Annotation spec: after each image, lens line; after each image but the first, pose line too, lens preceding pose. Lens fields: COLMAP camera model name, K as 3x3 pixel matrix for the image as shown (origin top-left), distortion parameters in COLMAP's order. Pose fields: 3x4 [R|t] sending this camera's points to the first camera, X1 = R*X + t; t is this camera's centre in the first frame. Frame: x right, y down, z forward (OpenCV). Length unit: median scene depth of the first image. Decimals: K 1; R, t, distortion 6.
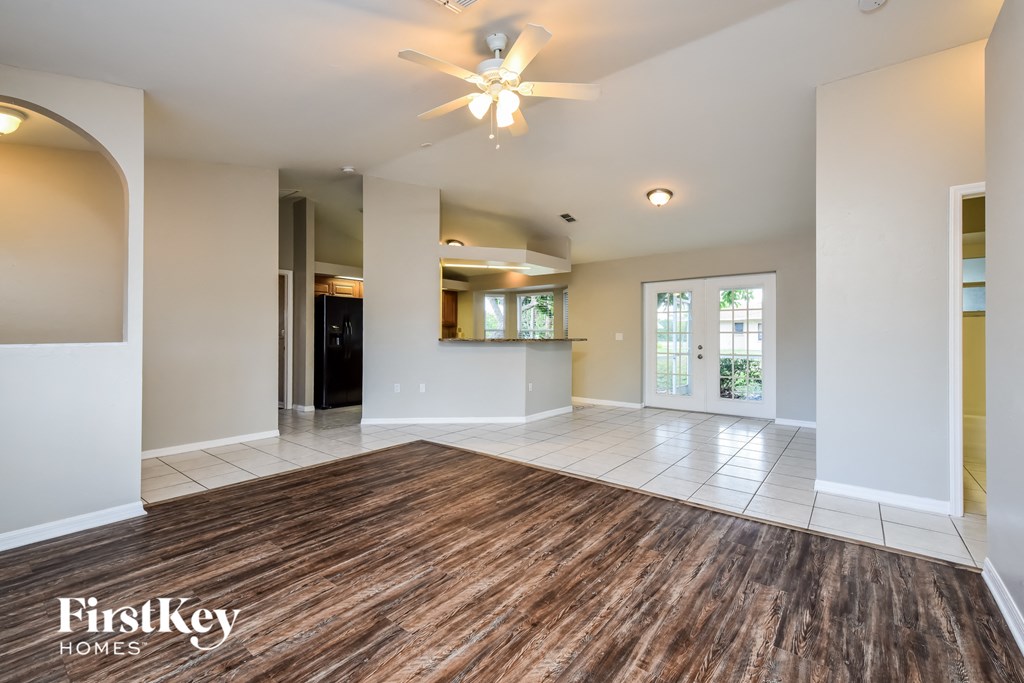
lens RADIAL K [[442.4, 0, 511.5], [0, 442.4, 337.1], [0, 0, 1]] dist [0.001121, 0.000039]
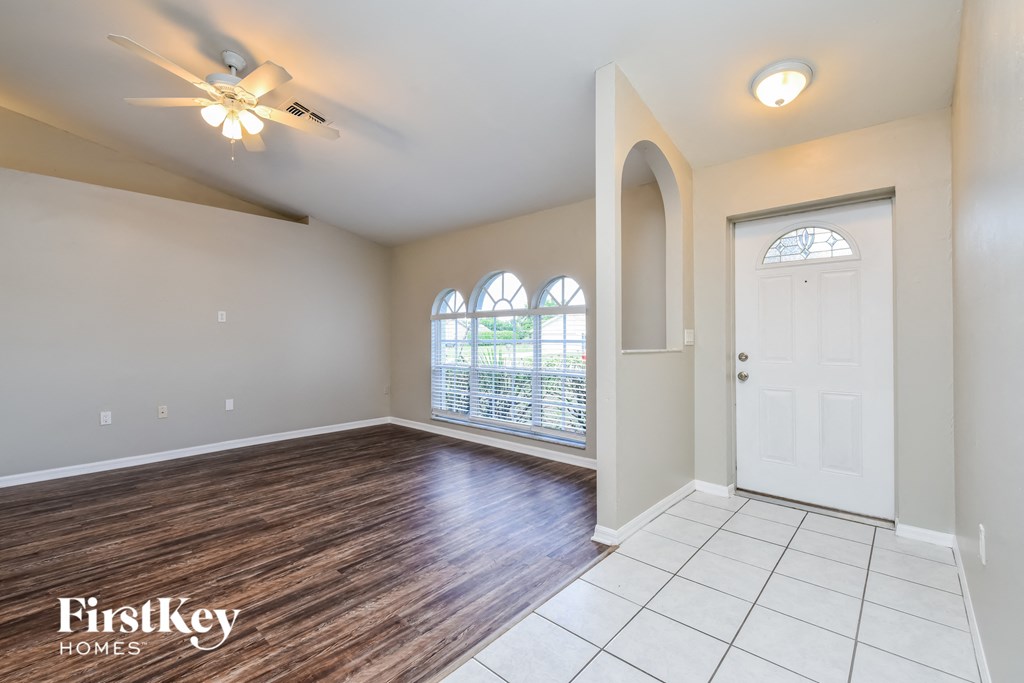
lens RADIAL K [[442.4, 0, 510.4], [0, 442.4, 337.5], [0, 0, 1]] dist [0.001121, 0.000039]
pose [[-0.997784, -0.000364, 0.066534, -0.789980], [-0.000123, 0.999993, 0.003631, -0.019081], [-0.066535, 0.003615, -0.997778, 2.105080]]
